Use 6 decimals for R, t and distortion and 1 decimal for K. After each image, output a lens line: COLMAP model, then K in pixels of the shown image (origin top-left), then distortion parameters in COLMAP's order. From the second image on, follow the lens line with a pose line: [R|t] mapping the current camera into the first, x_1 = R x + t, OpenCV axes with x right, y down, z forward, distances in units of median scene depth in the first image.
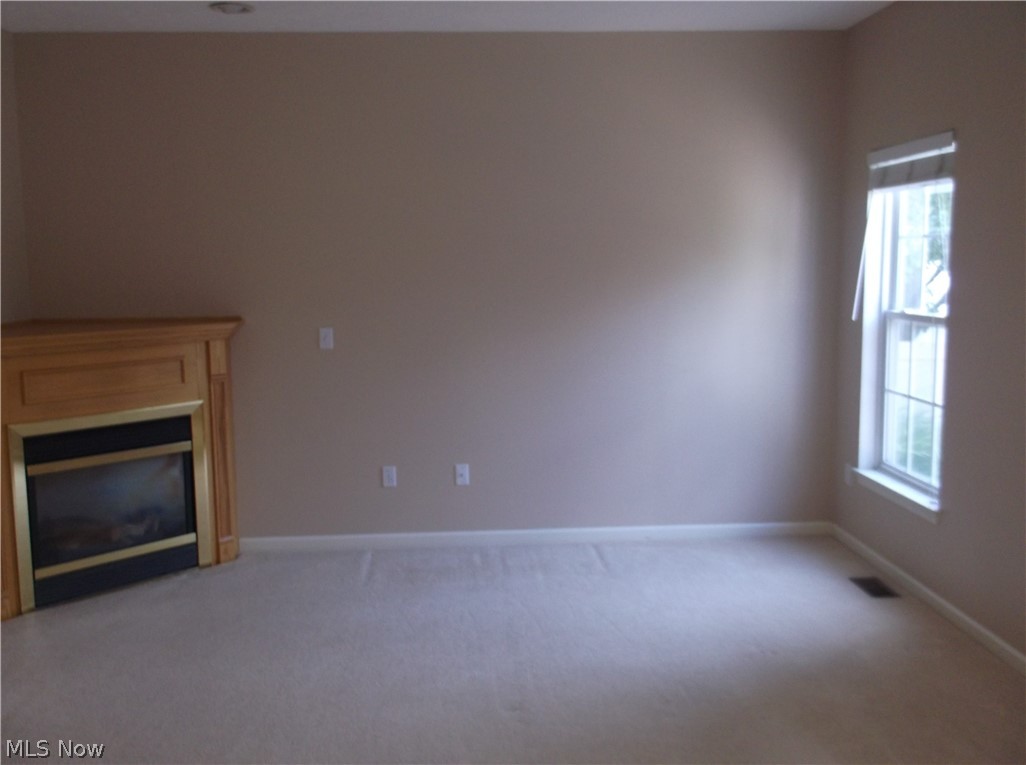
lens RADIAL K [[1020.8, 0, 512.6], [0, 1020.8, 384.4], [0, 0, 1]] dist [-0.001211, 0.000000]
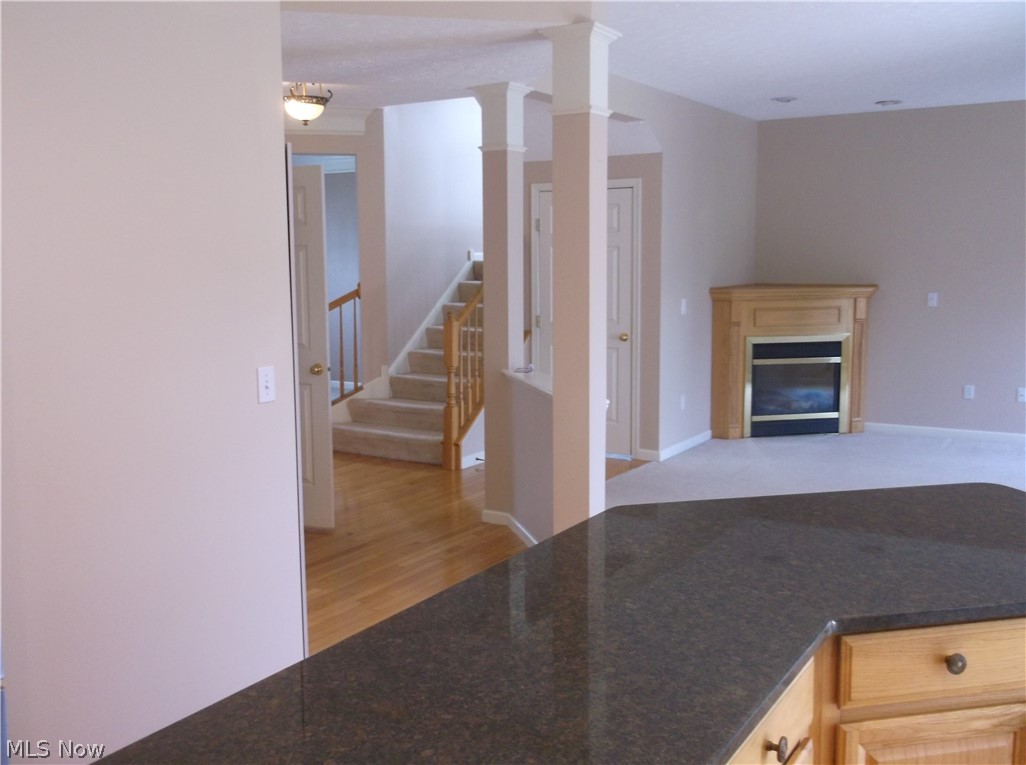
lens RADIAL K [[1020.8, 0, 487.9], [0, 1020.8, 371.4], [0, 0, 1]] dist [-0.001211, 0.000000]
pose [[0.815778, 0.082688, -0.572423, 0.172847], [-0.072594, 0.996539, 0.040497, 0.052783], [0.573791, 0.008518, 0.818958, -0.701468]]
